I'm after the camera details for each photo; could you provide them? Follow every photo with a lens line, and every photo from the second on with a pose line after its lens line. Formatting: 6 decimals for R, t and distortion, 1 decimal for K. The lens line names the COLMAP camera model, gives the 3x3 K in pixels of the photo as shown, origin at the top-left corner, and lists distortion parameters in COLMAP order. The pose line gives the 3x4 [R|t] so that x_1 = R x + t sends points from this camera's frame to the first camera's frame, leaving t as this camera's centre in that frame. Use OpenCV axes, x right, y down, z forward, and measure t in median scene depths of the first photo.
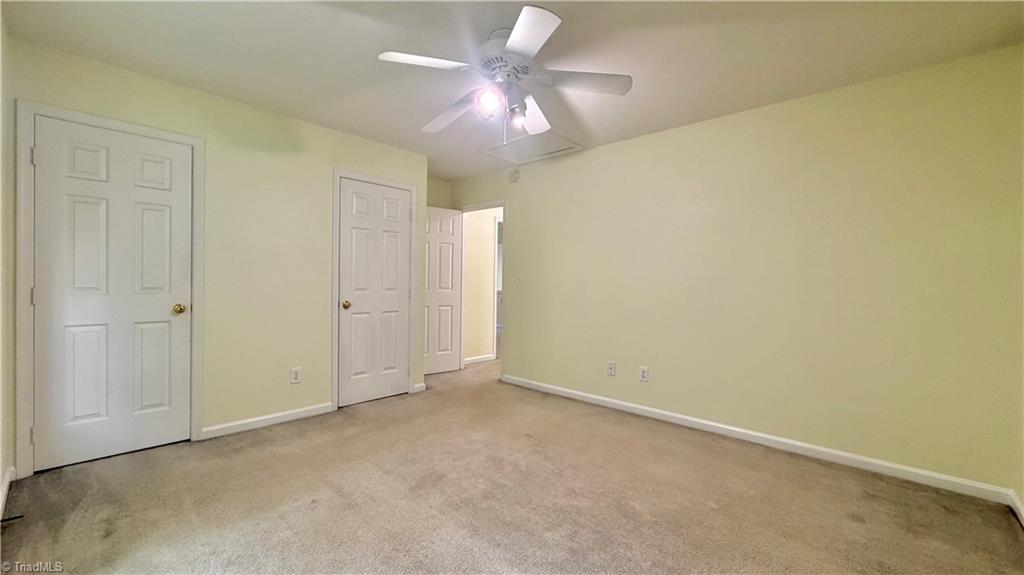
lens RADIAL K [[407.7, 0, 510.6], [0, 407.7, 286.7], [0, 0, 1]] dist [-0.000916, -0.000440]
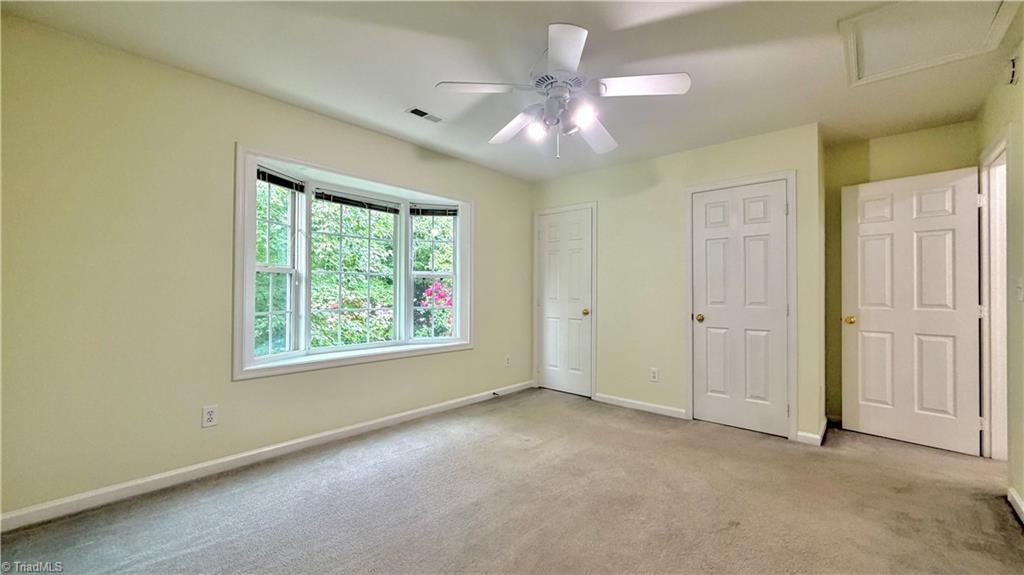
lens RADIAL K [[407.7, 0, 510.6], [0, 407.7, 286.7], [0, 0, 1]] dist [-0.000916, -0.000440]
pose [[0.017708, -0.028650, -0.999433, 0.600175], [-0.017092, 0.999435, -0.028953, 0.005166], [0.999697, 0.017595, 0.017208, 0.527128]]
